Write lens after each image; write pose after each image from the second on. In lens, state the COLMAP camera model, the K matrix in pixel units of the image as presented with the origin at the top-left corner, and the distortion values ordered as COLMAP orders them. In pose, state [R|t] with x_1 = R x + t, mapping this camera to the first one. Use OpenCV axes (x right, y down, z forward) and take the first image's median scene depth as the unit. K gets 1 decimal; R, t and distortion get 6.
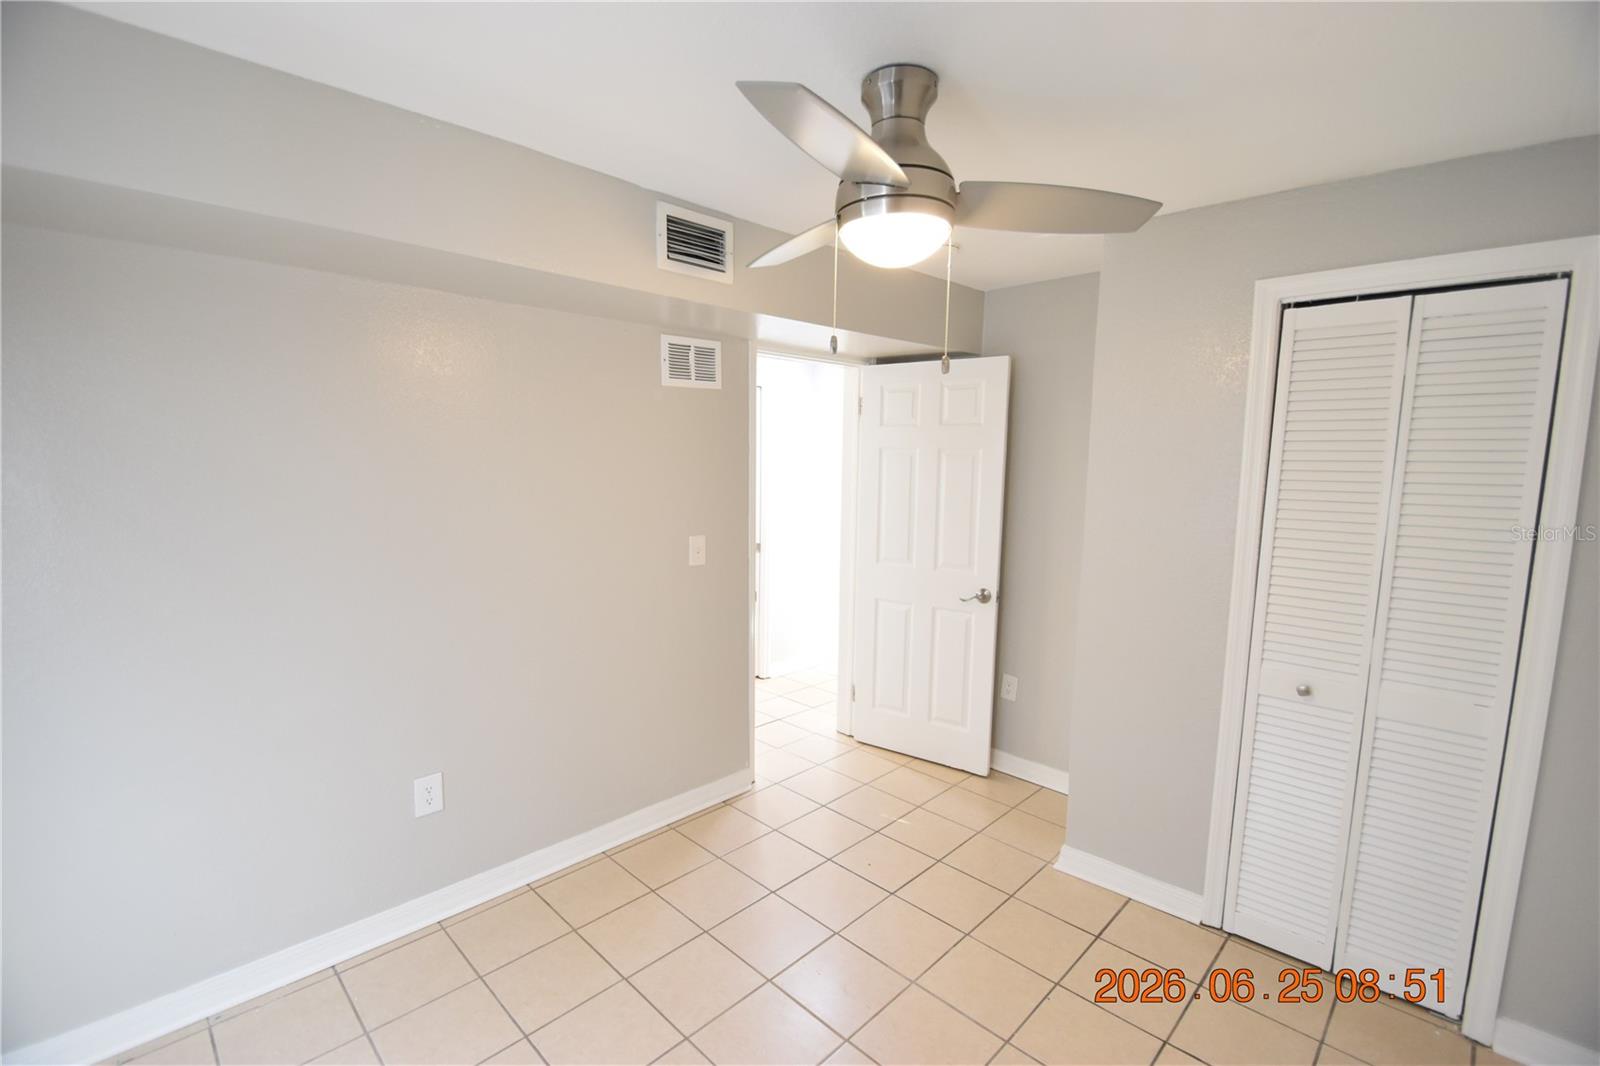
lens RADIAL K [[706.7, 0, 792.6], [0, 706.7, 538.3], [0, 0, 1]] dist [0.016123, -0.013071]
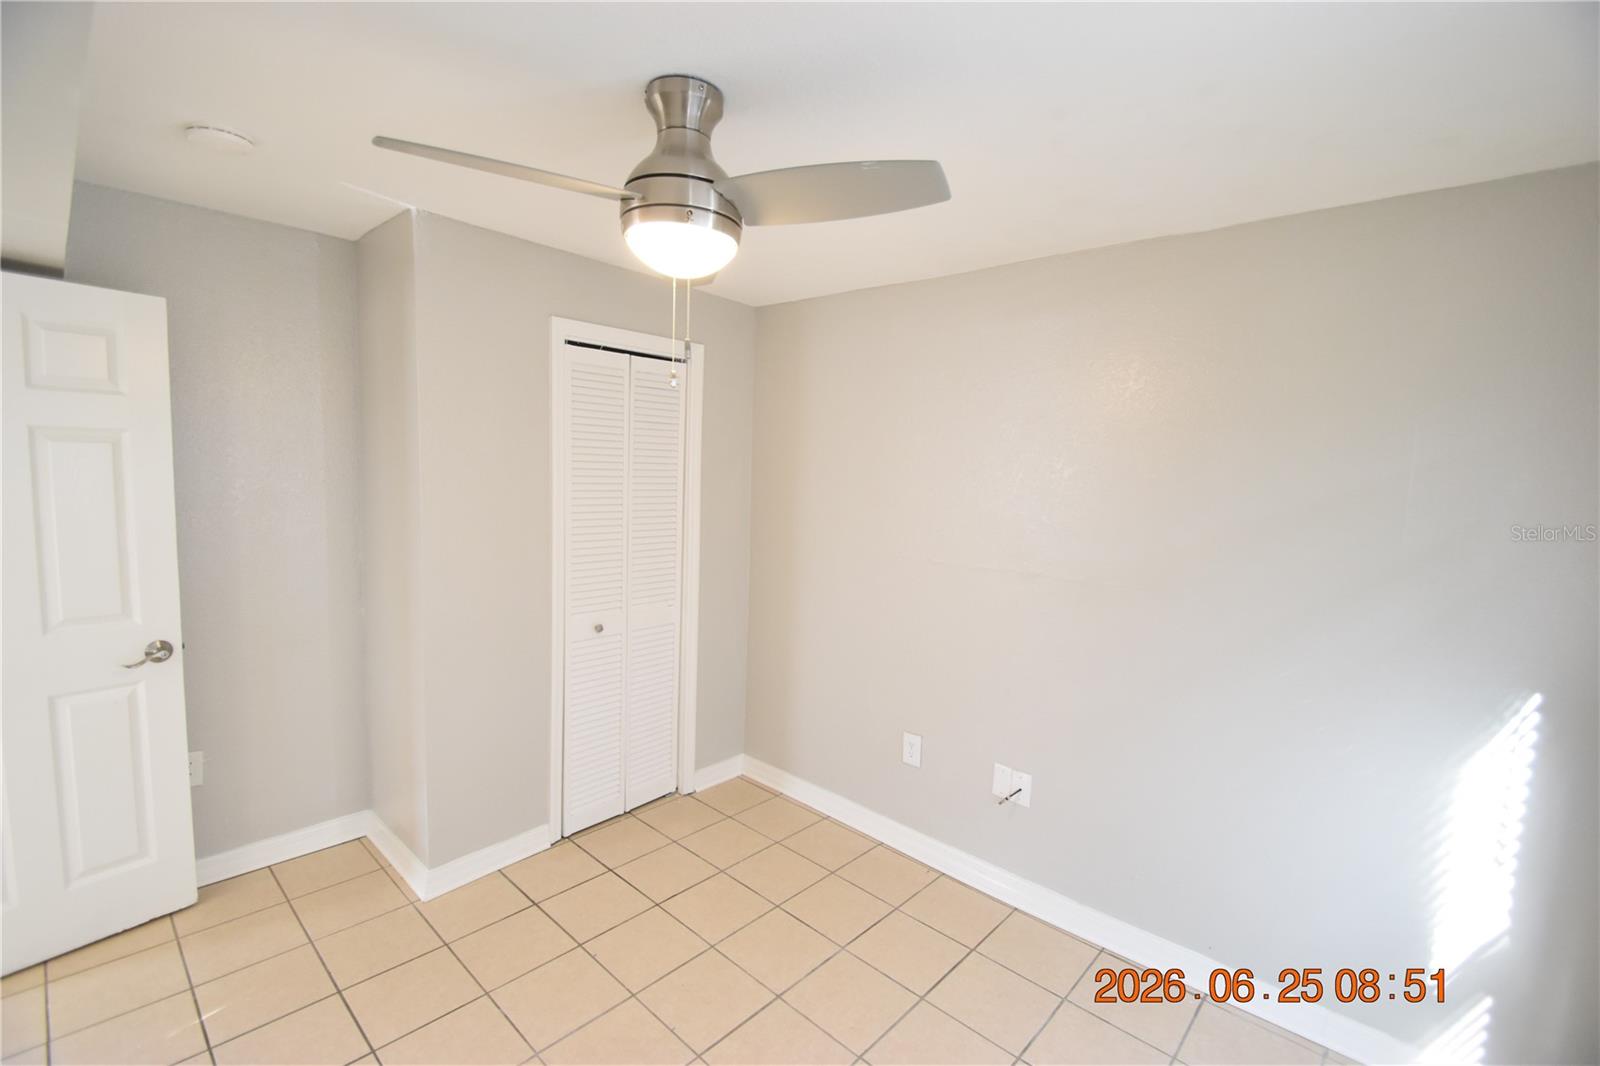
lens RADIAL K [[706.7, 0, 792.6], [0, 706.7, 538.3], [0, 0, 1]] dist [0.016123, -0.013071]
pose [[-0.034044, -0.101246, 0.994279, -0.534220], [0.080722, 0.991327, 0.103709, -0.059799], [-0.996155, 0.083791, -0.025576, 0.529207]]
